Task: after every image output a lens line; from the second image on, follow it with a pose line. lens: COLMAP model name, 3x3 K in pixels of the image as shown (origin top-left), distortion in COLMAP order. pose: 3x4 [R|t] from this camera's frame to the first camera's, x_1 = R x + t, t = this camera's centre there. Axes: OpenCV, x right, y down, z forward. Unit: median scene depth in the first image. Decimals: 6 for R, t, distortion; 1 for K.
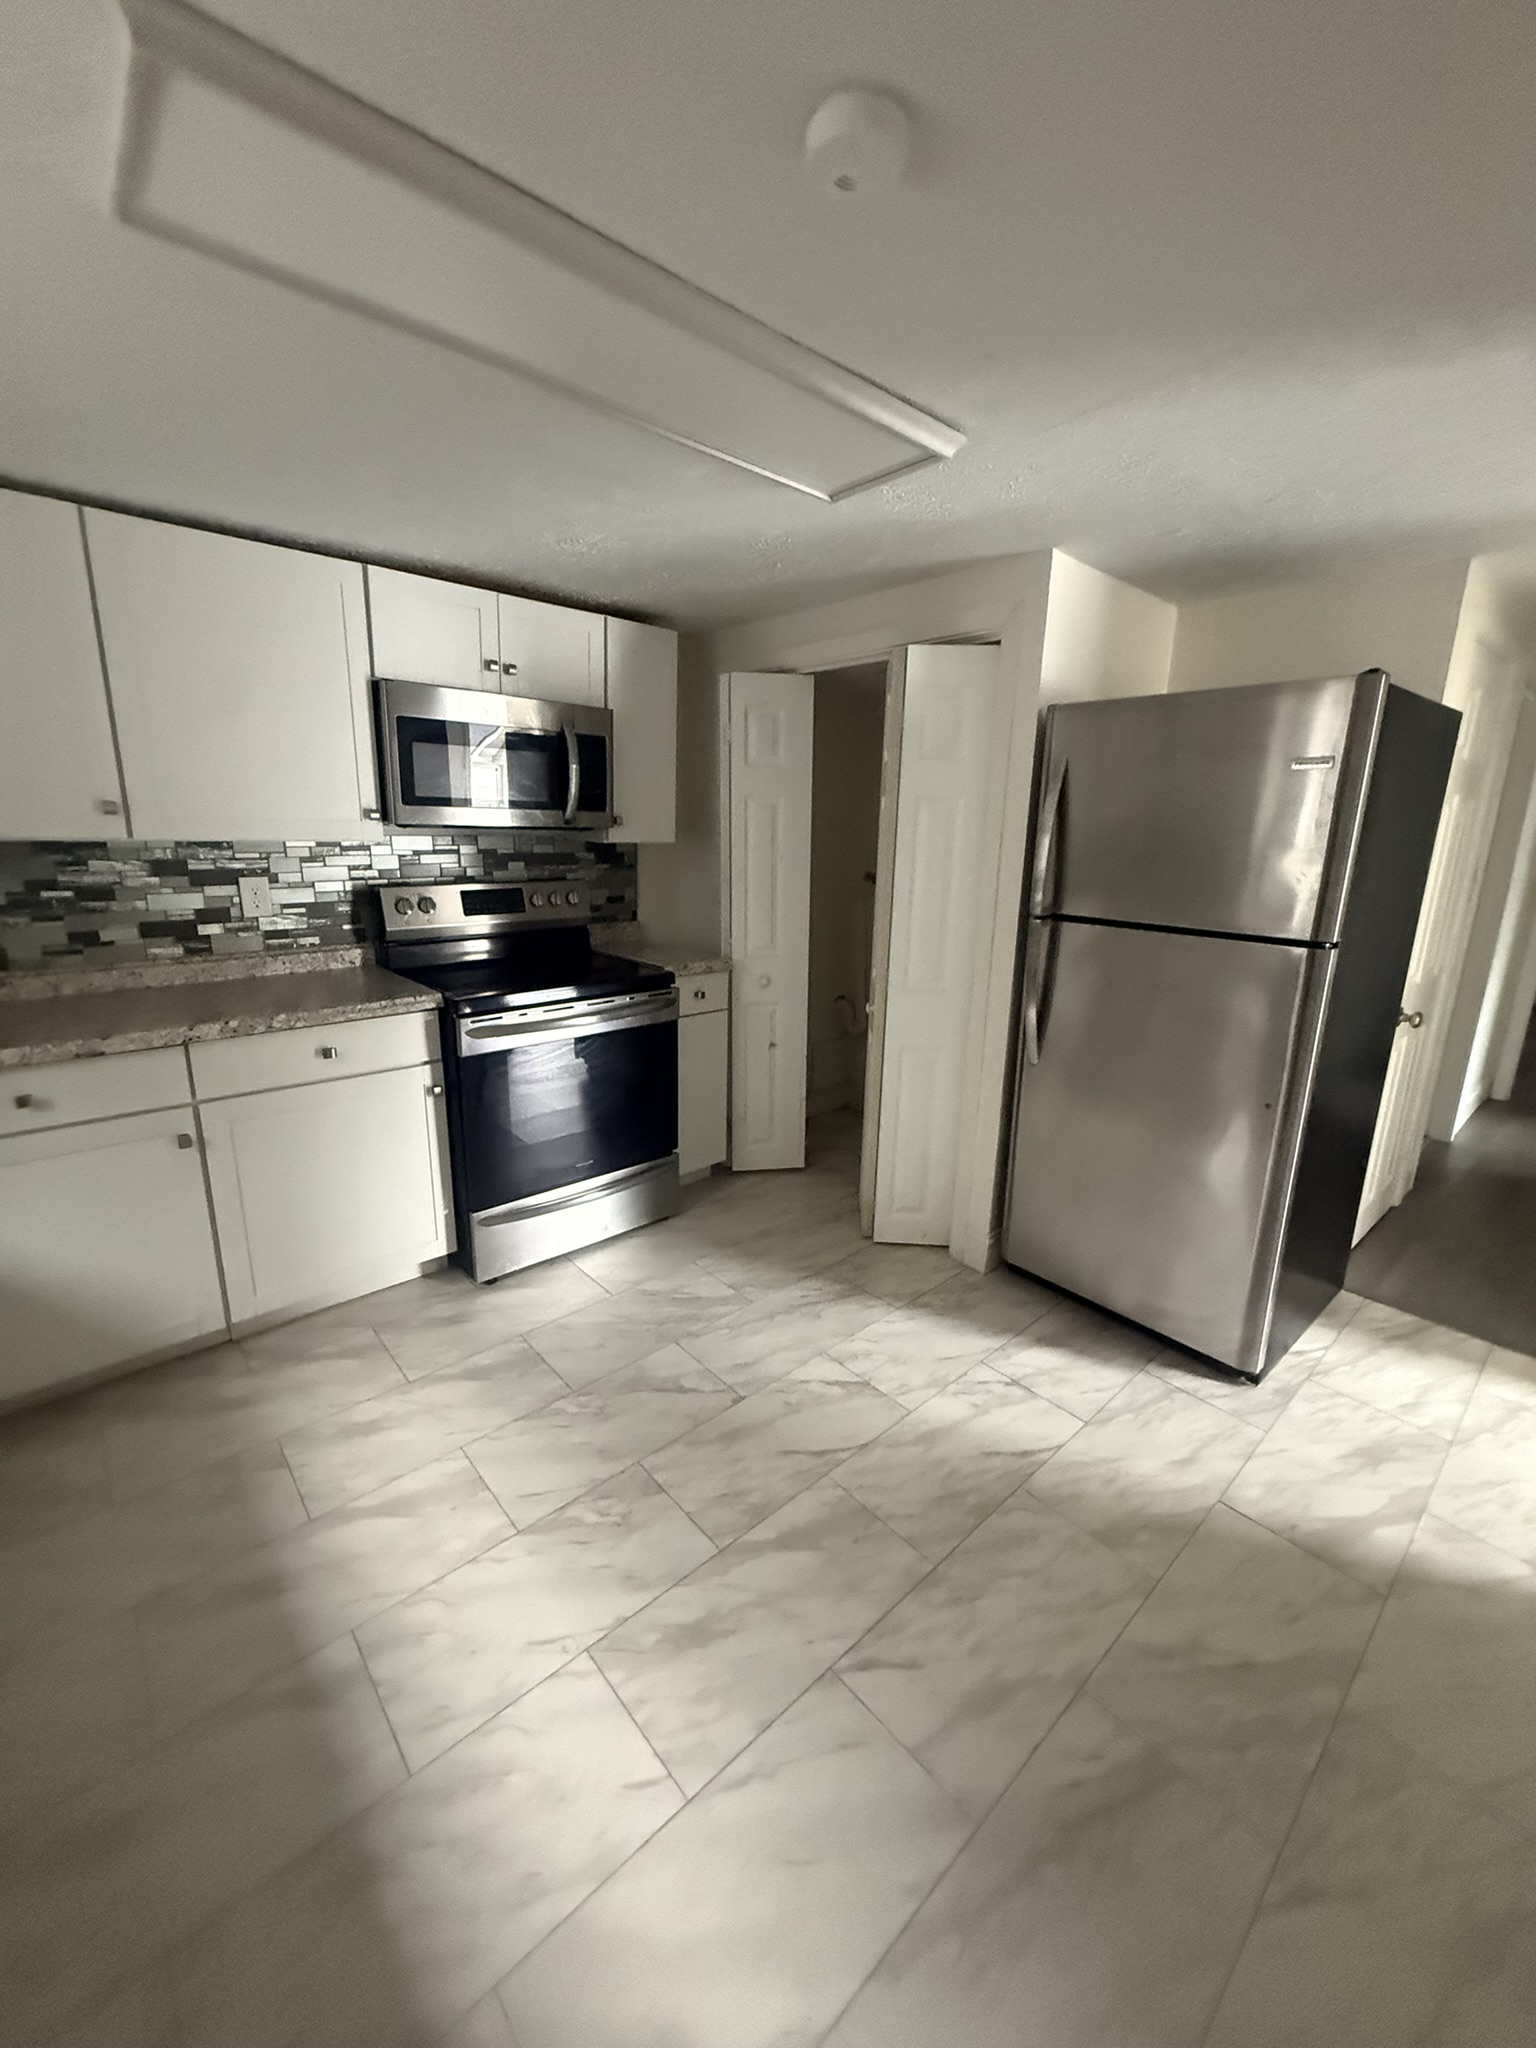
lens RADIAL K [[817.7, 0, 768.2], [0, 817.7, 1019.5], [0, 0, 1]] dist [0.006000, -0.000346]
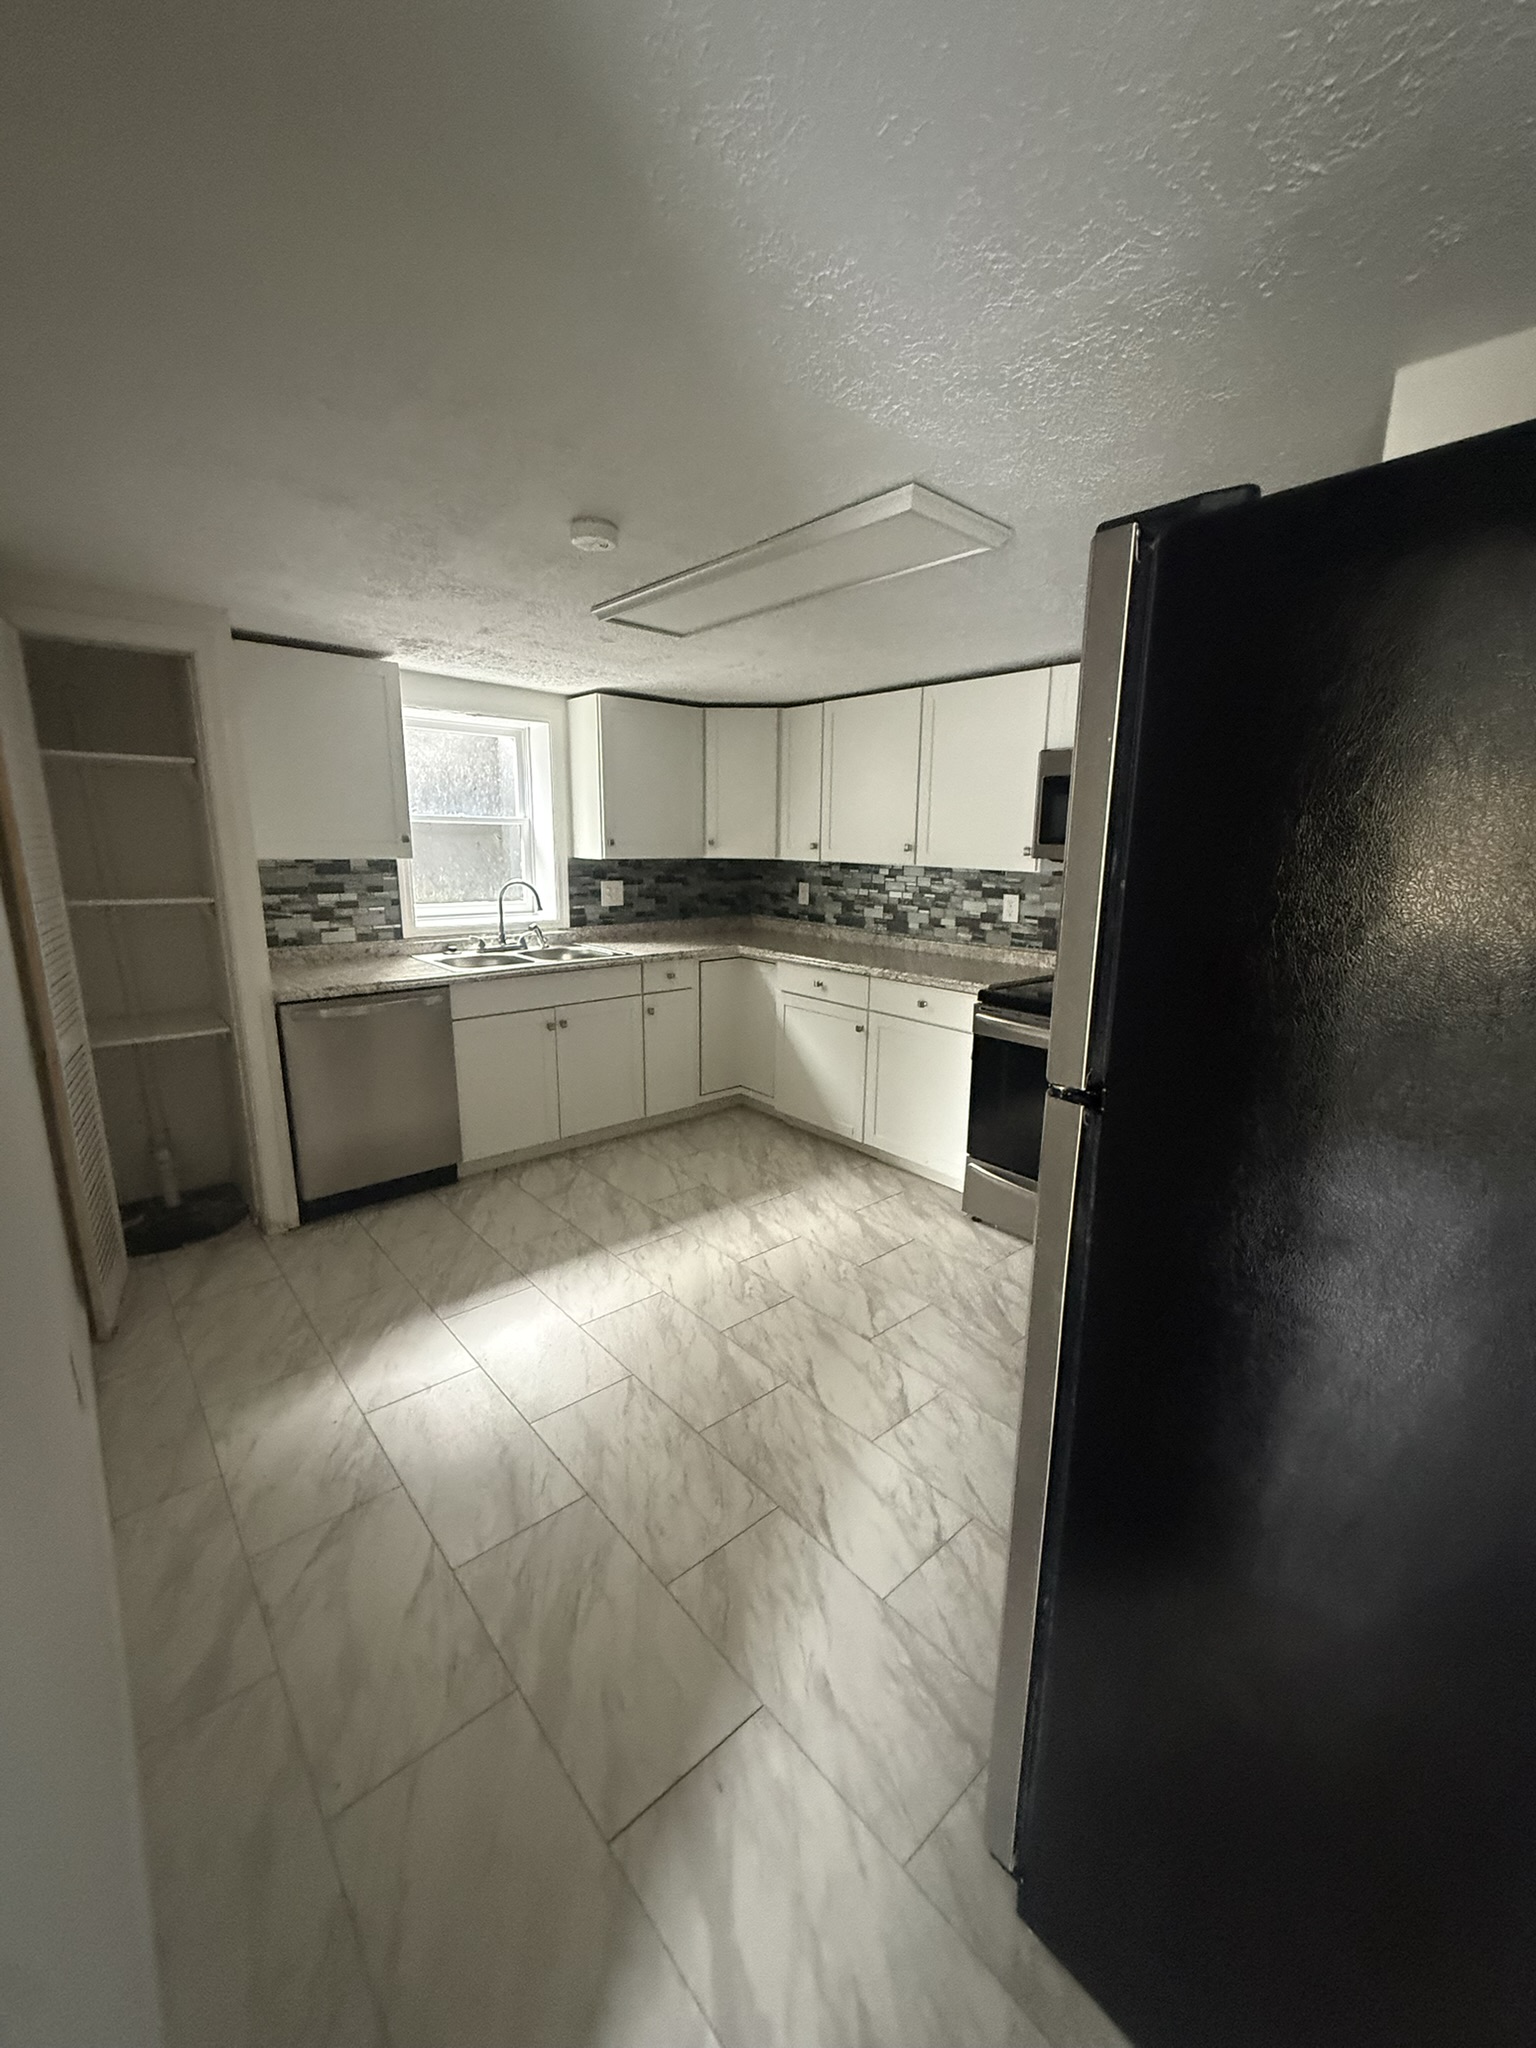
lens RADIAL K [[817.7, 0, 771.5], [0, 817.7, 1020.4], [0, 0, 1]] dist [0.006000, -0.000346]
pose [[-0.007005, 0.195309, -0.980717, 1.016043], [-0.250403, 0.949152, 0.190811, -0.158463], [0.968116, 0.246911, 0.042257, 0.694670]]
